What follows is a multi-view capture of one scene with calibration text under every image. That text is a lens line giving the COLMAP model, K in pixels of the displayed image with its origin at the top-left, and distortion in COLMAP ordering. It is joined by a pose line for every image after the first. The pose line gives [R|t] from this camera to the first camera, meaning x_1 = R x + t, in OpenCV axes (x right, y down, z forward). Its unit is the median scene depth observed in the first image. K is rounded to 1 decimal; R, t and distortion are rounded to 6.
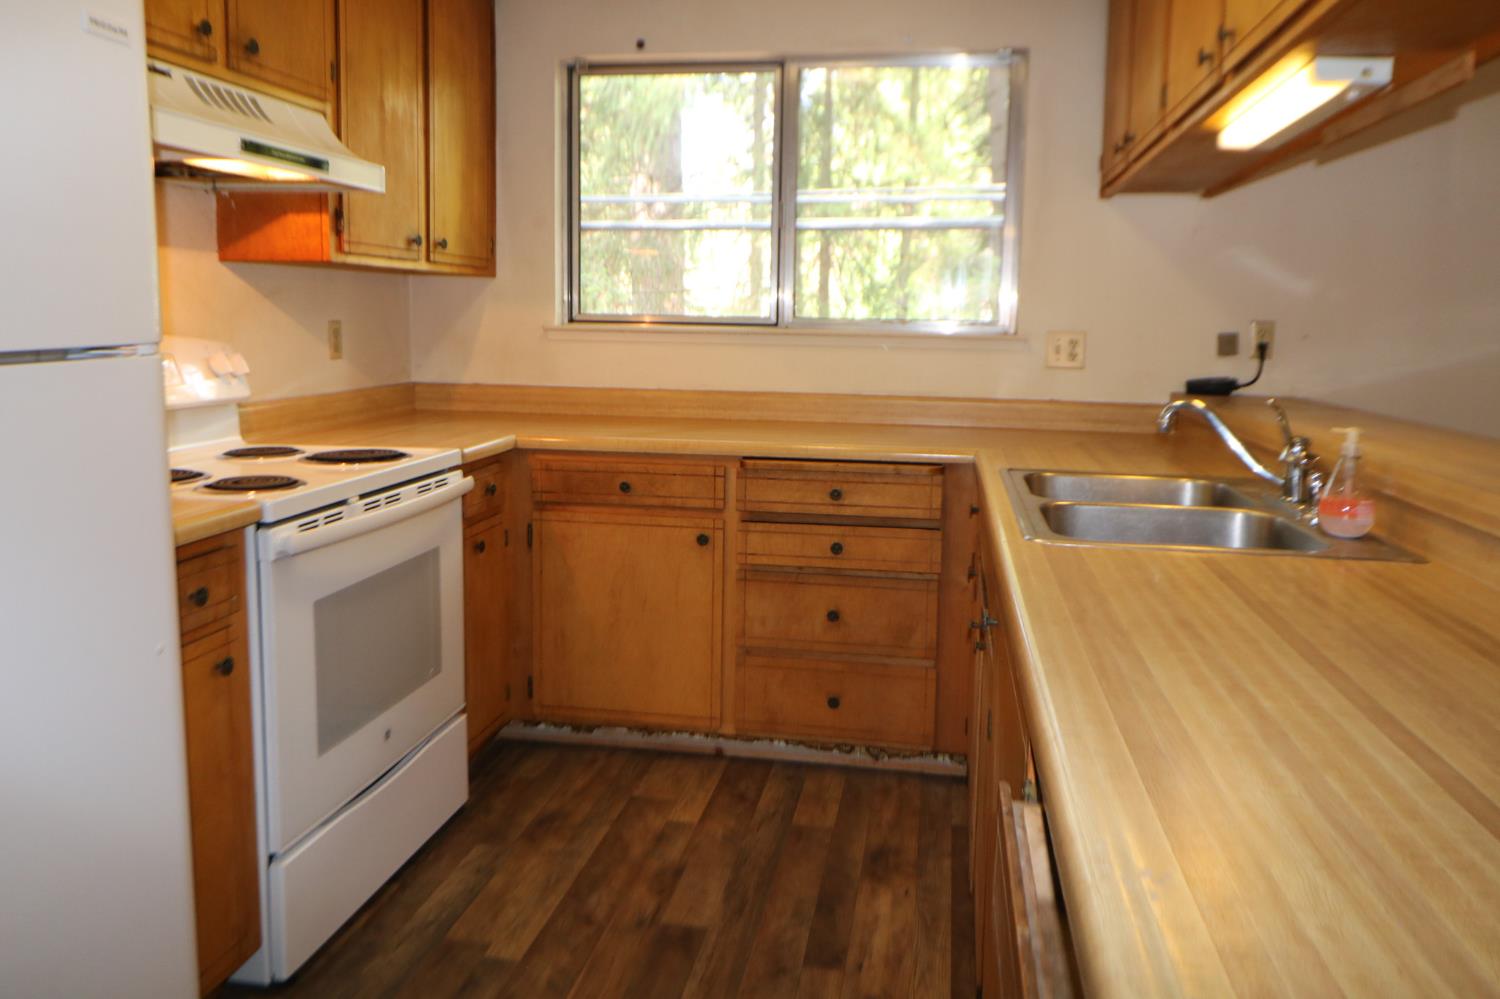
lens RADIAL K [[1079.4, 0, 756.9], [0, 1079.4, 482.8], [0, 0, 1]] dist [0.025041, -0.021082]
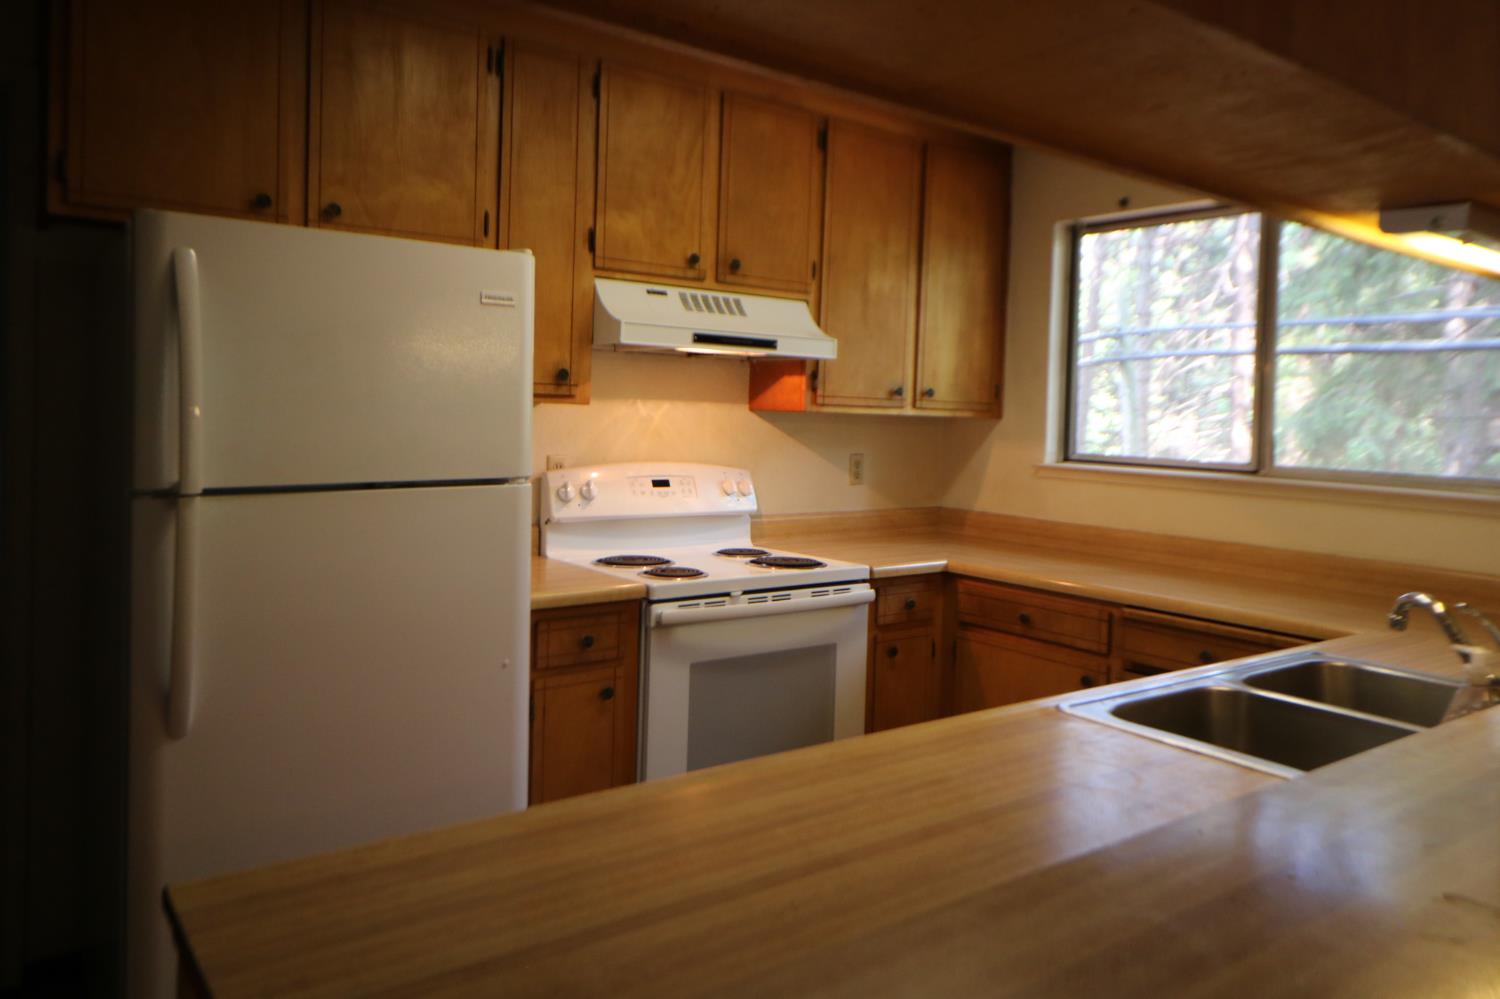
lens RADIAL K [[1079.4, 0, 734.9], [0, 1079.4, 497.6], [0, 0, 1]] dist [0.025041, -0.021082]
pose [[0.715936, 0.061467, -0.695455, 0.442764], [-0.124895, 0.991324, -0.040956, -0.038043], [0.686904, 0.116180, 0.717402, 0.027175]]
